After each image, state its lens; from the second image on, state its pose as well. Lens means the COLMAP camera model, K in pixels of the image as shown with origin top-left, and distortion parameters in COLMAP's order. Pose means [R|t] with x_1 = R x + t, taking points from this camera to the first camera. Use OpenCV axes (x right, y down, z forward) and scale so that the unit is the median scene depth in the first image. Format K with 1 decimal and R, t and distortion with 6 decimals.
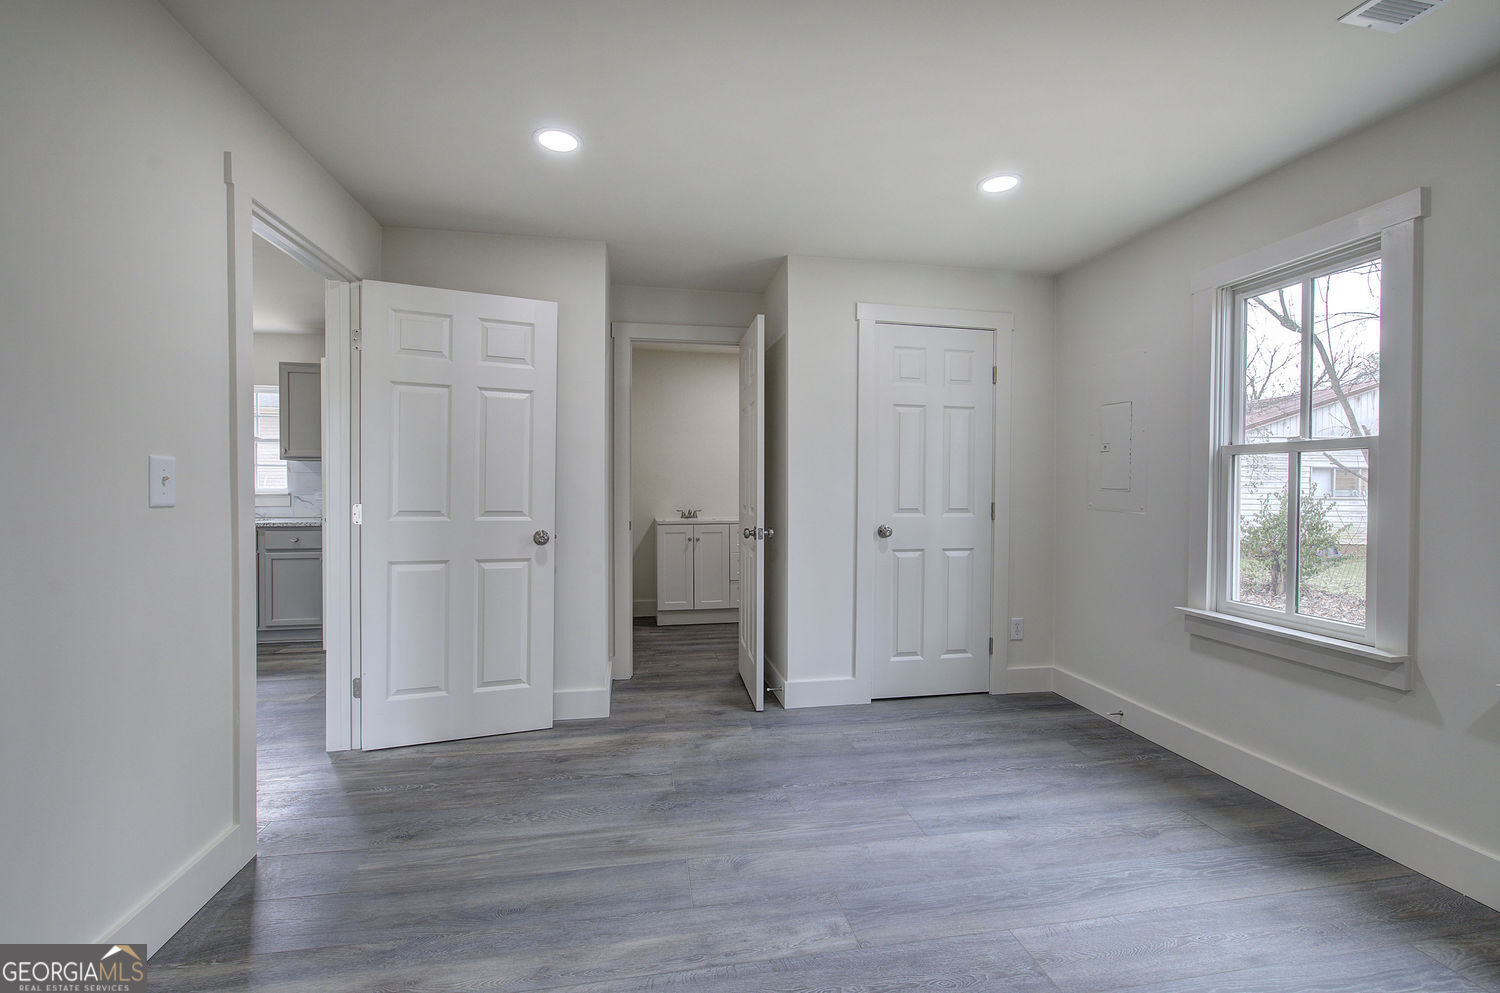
lens RADIAL K [[635.5, 0, 751.5], [0, 635.5, 494.0], [0, 0, 1]] dist [-0.002022, -0.000070]
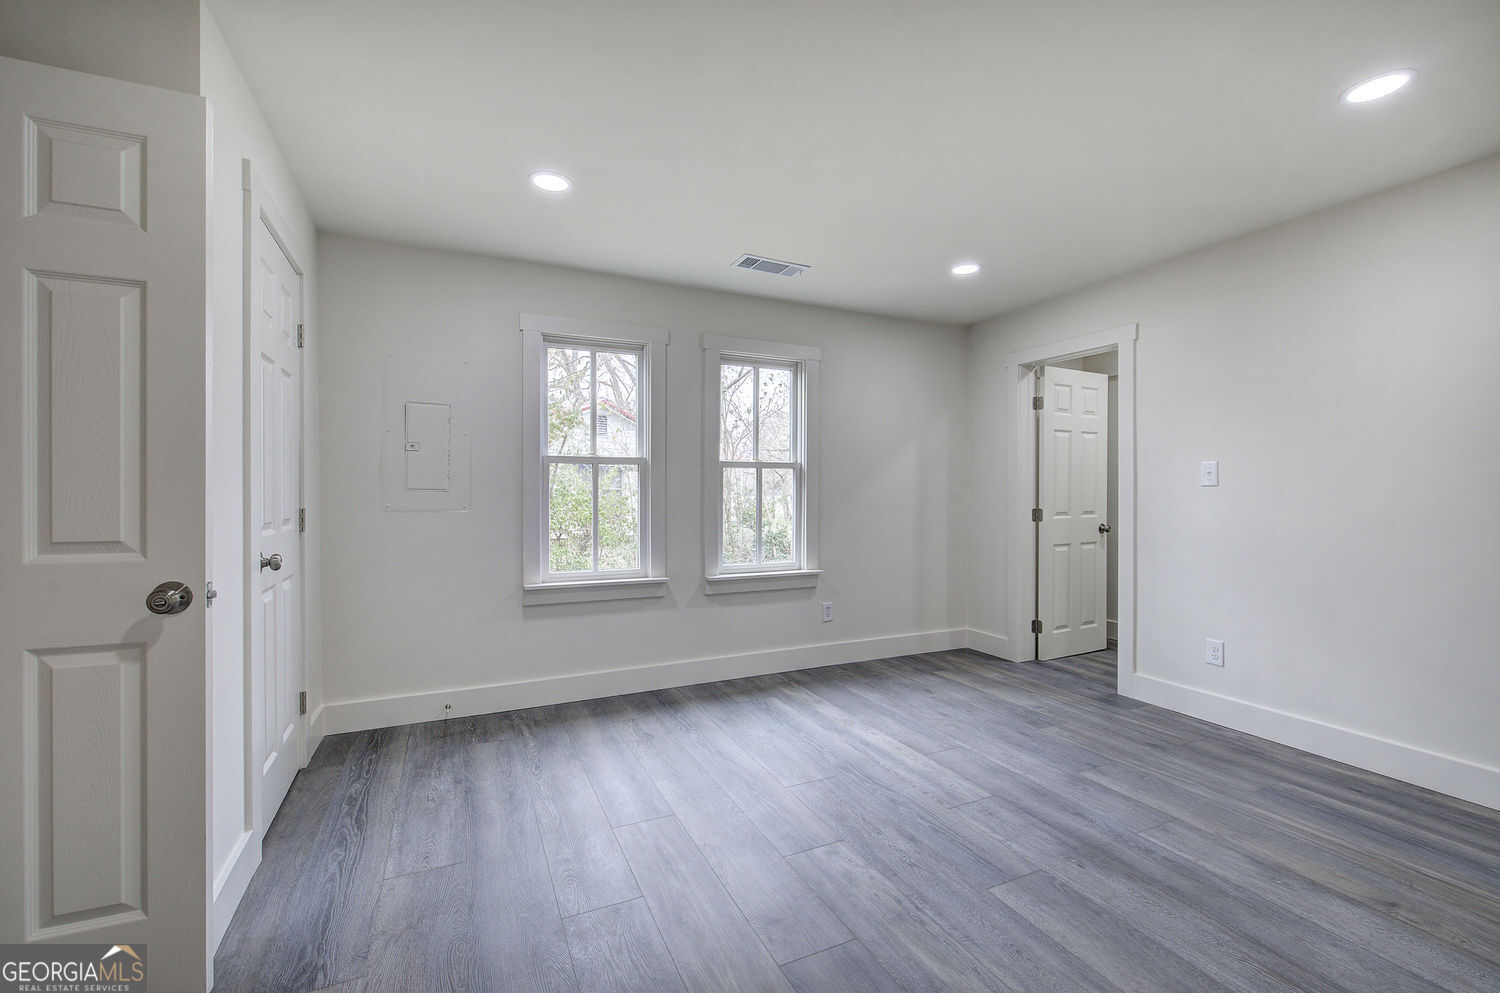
lens RADIAL K [[643.7, 0, 750.0], [0, 643.7, 496.5], [0, 0, 1]] dist [-0.000267, 0.000040]
pose [[-0.266115, -0.016421, 0.963801, -0.696683], [0.008622, 0.999774, 0.019415, -0.013887], [-0.963903, 0.013477, -0.265913, 1.019837]]
